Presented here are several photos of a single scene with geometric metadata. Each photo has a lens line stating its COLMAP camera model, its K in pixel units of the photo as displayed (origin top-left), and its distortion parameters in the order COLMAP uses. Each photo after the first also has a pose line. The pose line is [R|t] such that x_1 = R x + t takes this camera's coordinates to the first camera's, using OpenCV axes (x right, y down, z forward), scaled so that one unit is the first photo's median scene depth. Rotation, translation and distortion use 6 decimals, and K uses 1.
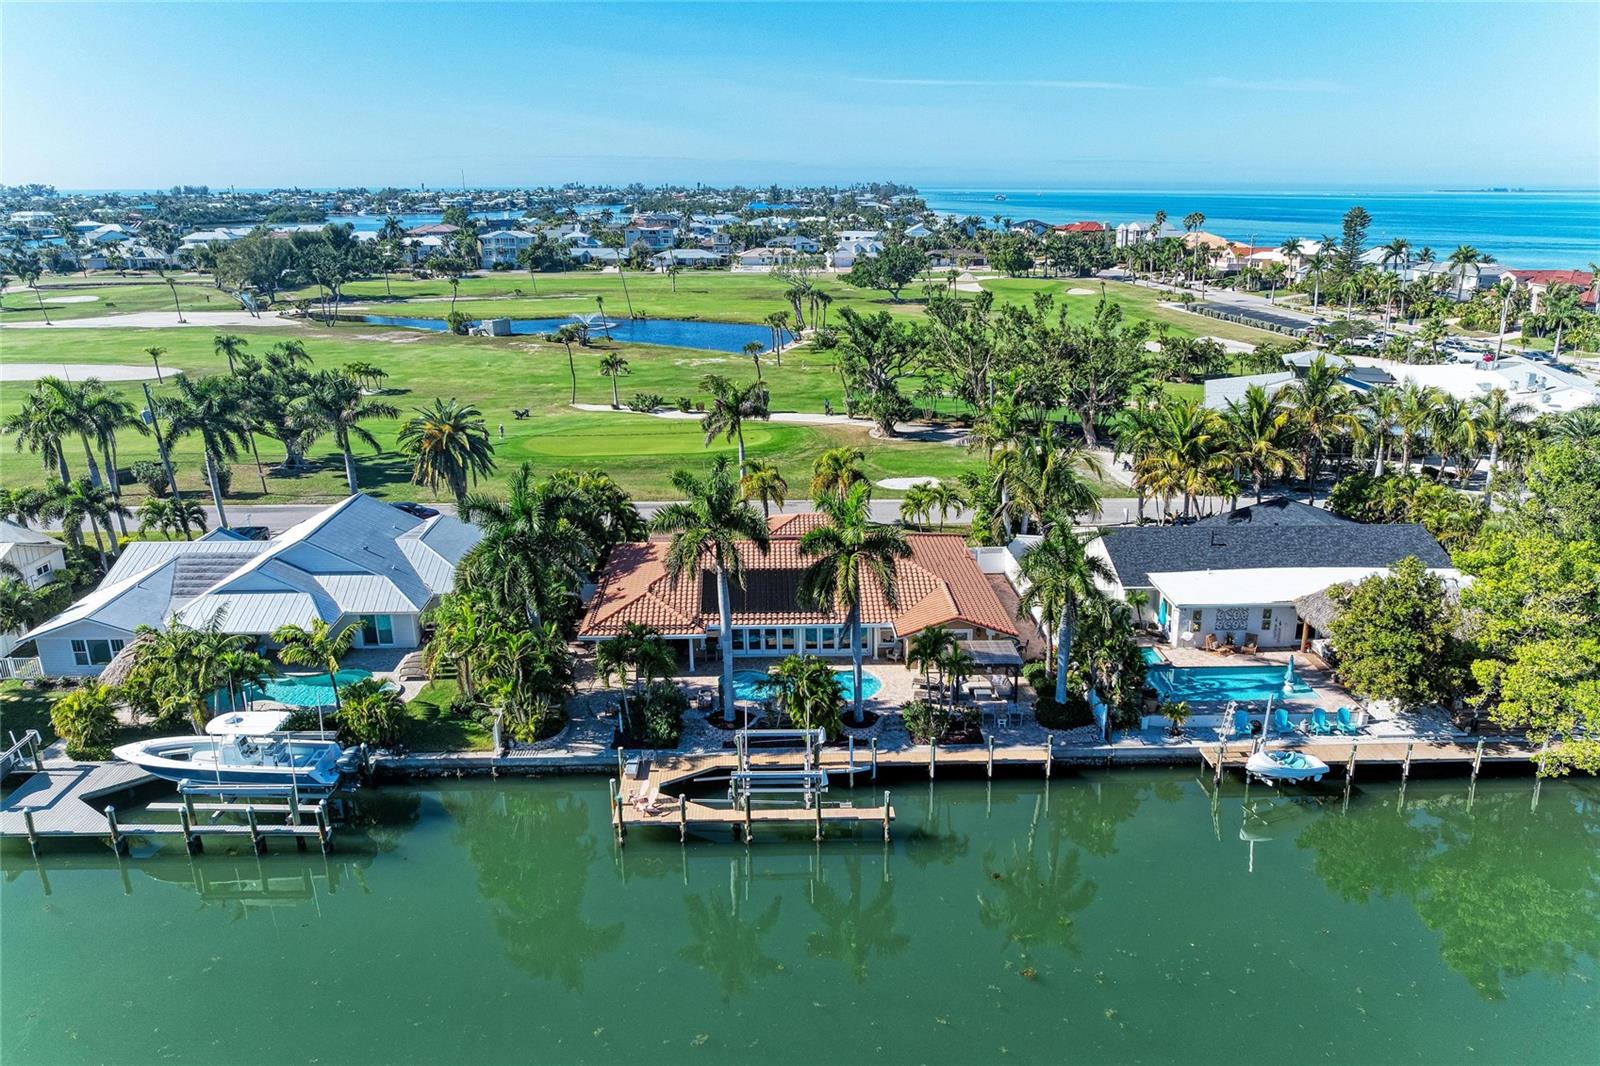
lens RADIAL K [[1101.9, 0, 794.6], [0, 1101.9, 529.5], [0, 0, 1]] dist [-0.005249, -0.002931]
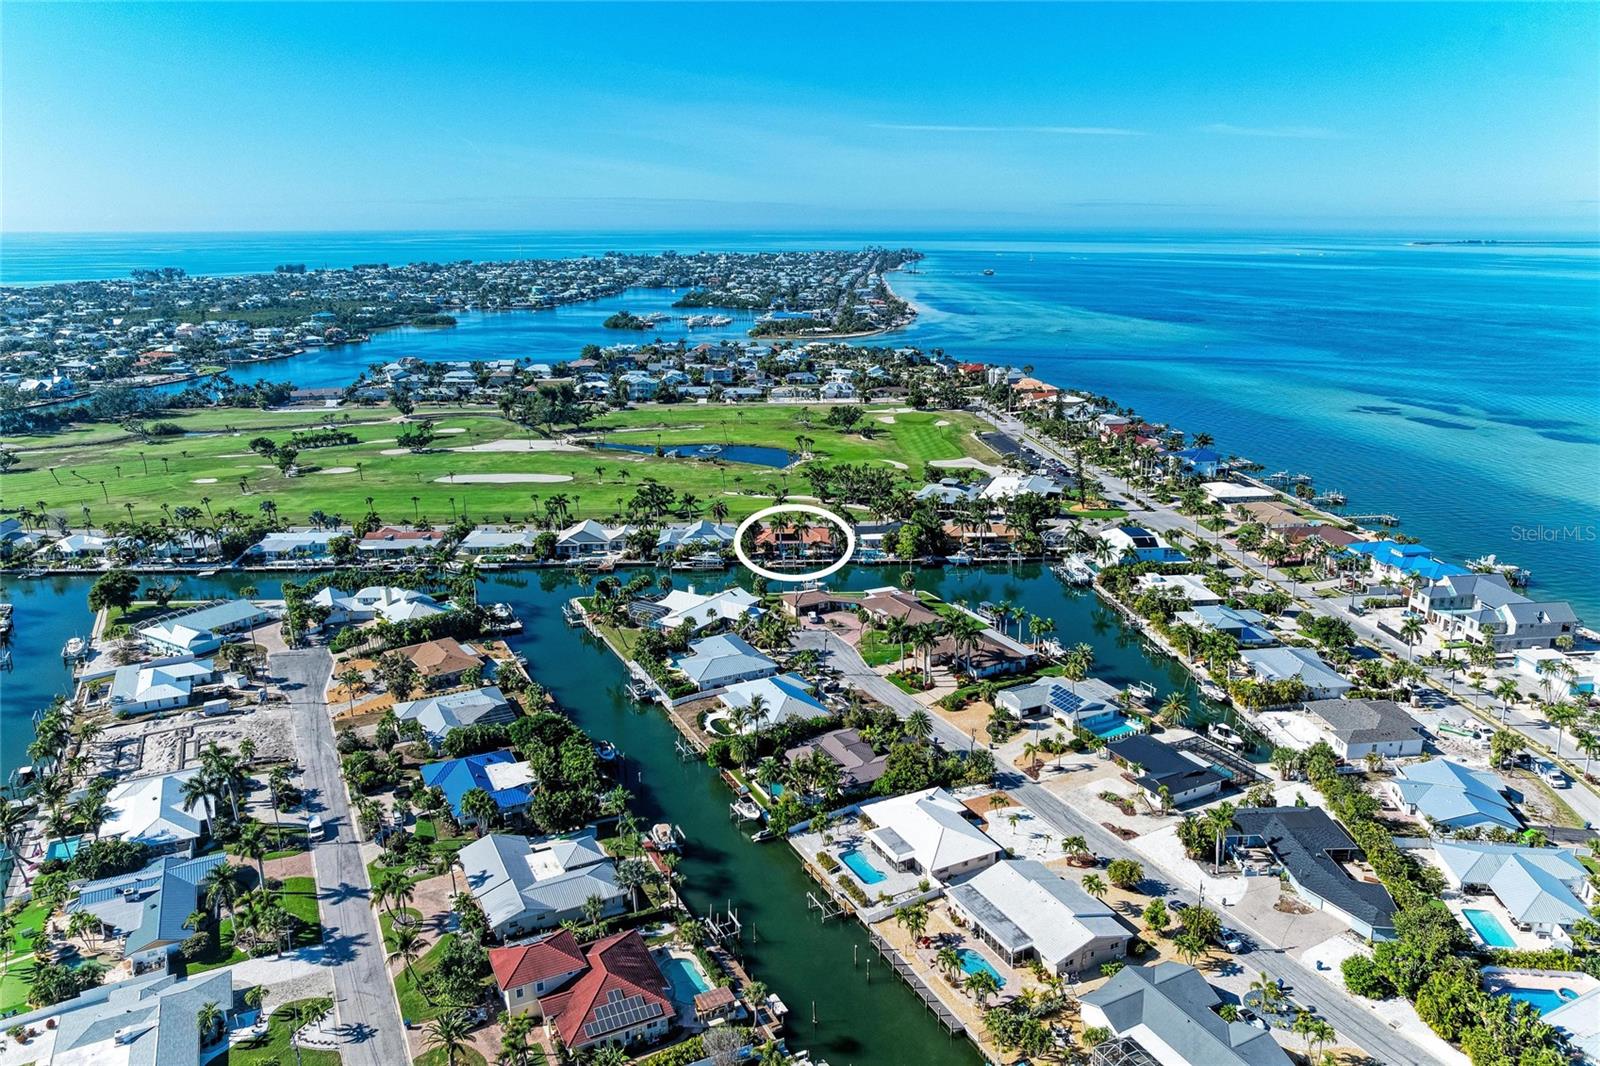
lens RADIAL K [[1101.9, 0, 794.2], [0, 1101.9, 537.7], [0, 0, 1]] dist [-0.005249, -0.002931]
pose [[0.999809, -0.002788, -0.019351, 0.057461], [0.002305, 0.999686, -0.024960, 0.098331], [0.019415, 0.024910, 0.999501, -2.254983]]
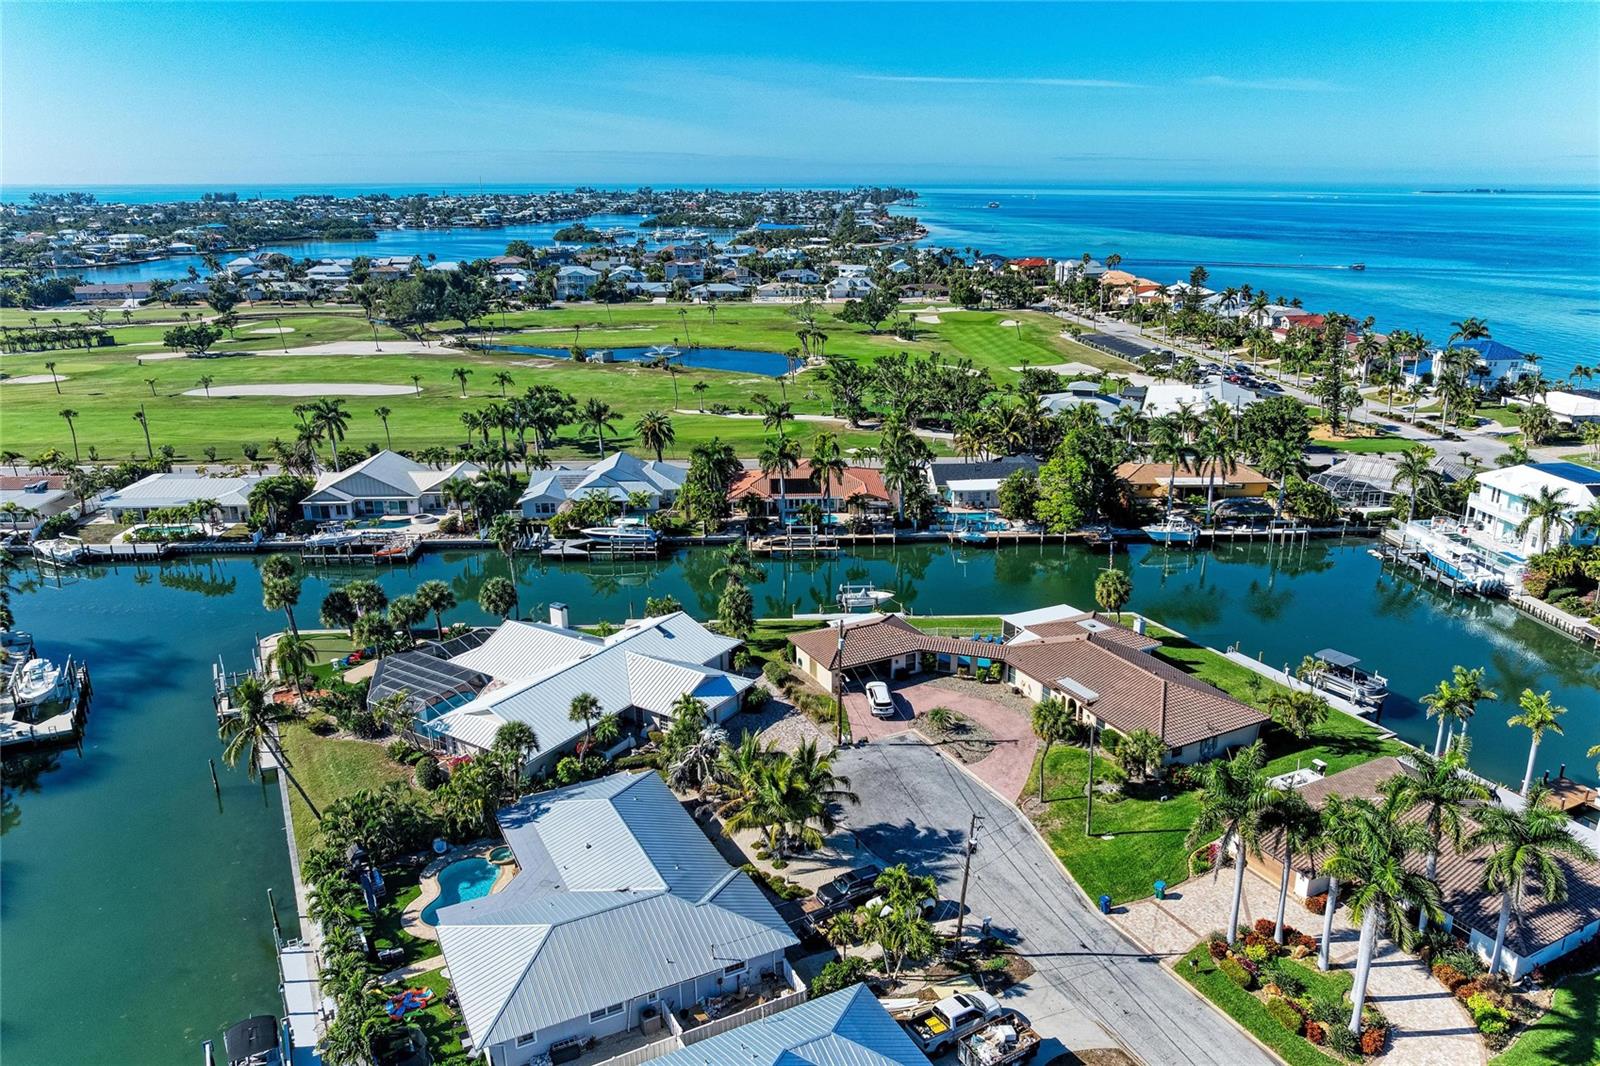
lens RADIAL K [[1101.9, 0, 812.3], [0, 1101.9, 528.9], [0, 0, 1]] dist [-0.005249, -0.002931]
pose [[0.999926, -0.003420, 0.011711, -0.008542], [0.003376, 0.999987, 0.003783, 0.074313], [-0.011724, -0.003744, 0.999924, -0.809208]]
